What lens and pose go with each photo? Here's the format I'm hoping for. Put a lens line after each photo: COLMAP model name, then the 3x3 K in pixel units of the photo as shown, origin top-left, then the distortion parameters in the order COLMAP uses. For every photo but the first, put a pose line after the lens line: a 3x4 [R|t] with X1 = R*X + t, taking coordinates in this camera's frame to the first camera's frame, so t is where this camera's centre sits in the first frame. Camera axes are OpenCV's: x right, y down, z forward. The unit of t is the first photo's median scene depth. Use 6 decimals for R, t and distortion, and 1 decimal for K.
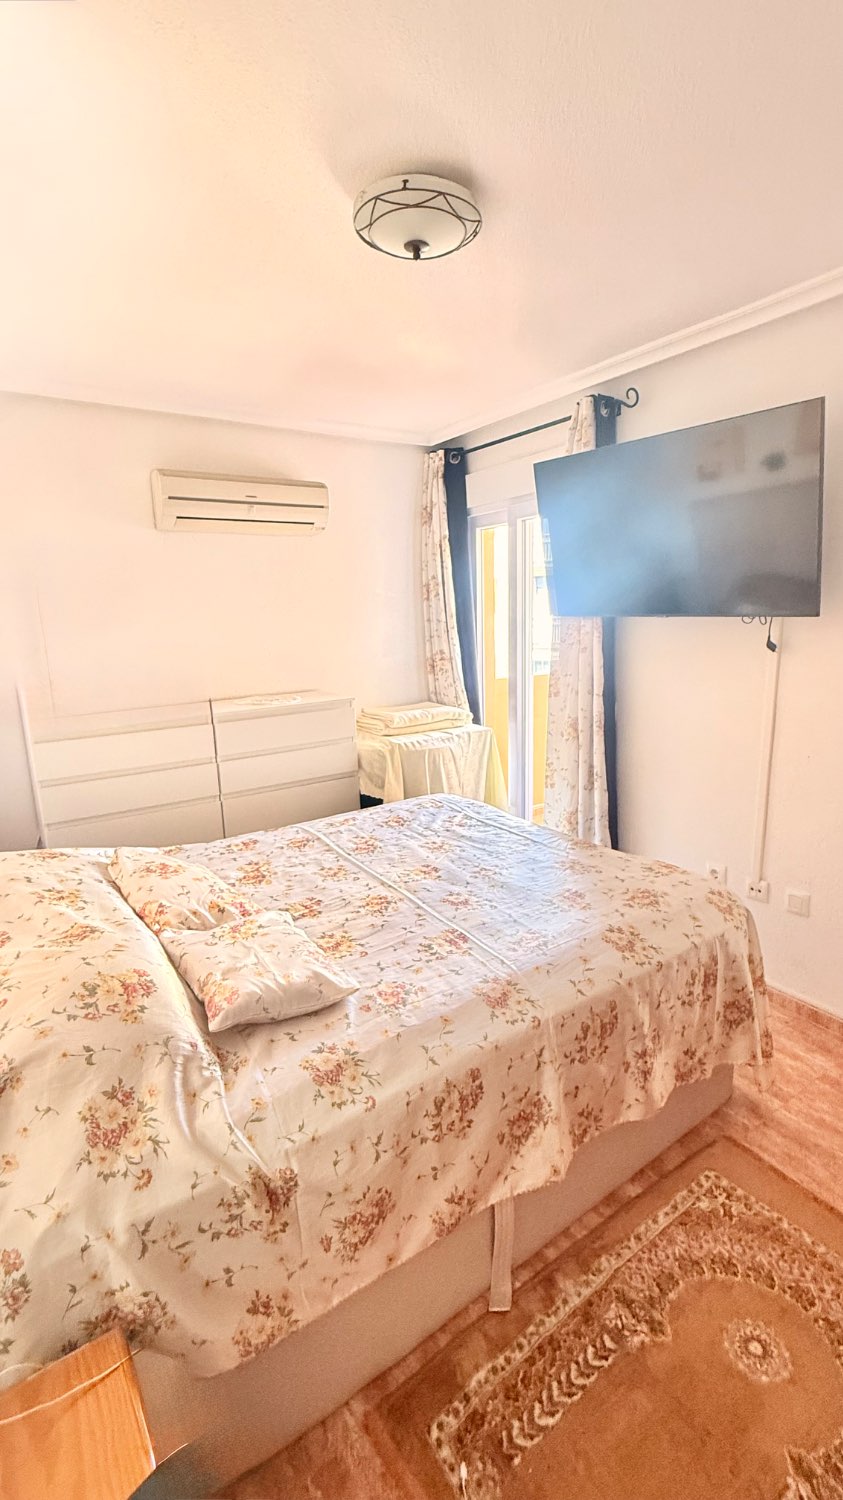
lens RADIAL K [[674.4, 0, 424.0], [0, 674.4, 744.7], [0, 0, 1]] dist [-0.019400, 0.000996]
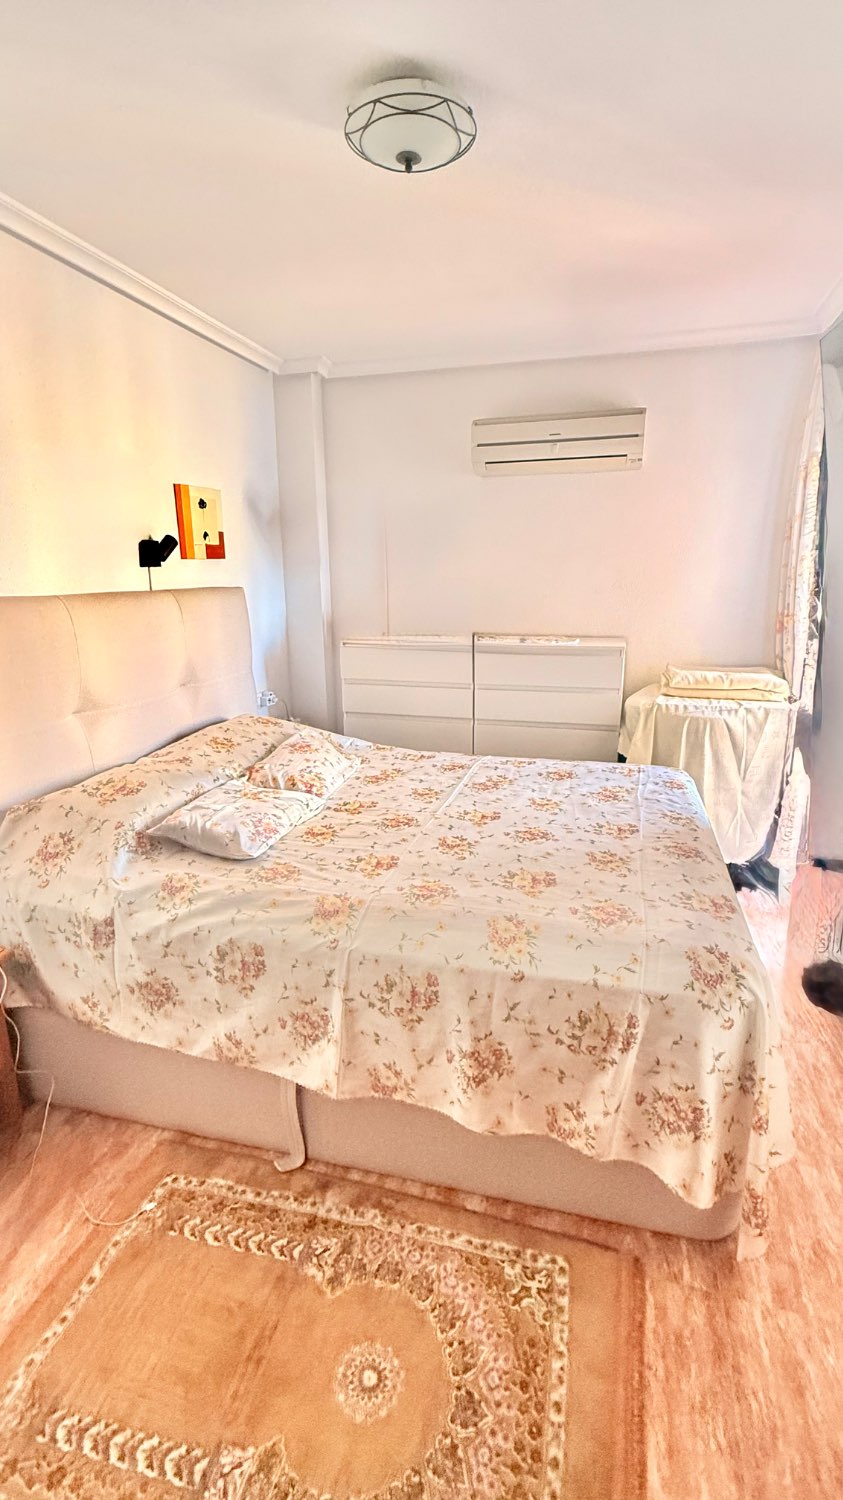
lens RADIAL K [[674.4, 0, 420.1], [0, 674.4, 753.1], [0, 0, 1]] dist [-0.019400, 0.000996]
pose [[0.632022, 0.215319, -0.744436, 0.937792], [-0.155218, 0.976331, 0.150613, -0.049776], [0.759246, 0.020359, 0.650485, 0.412862]]
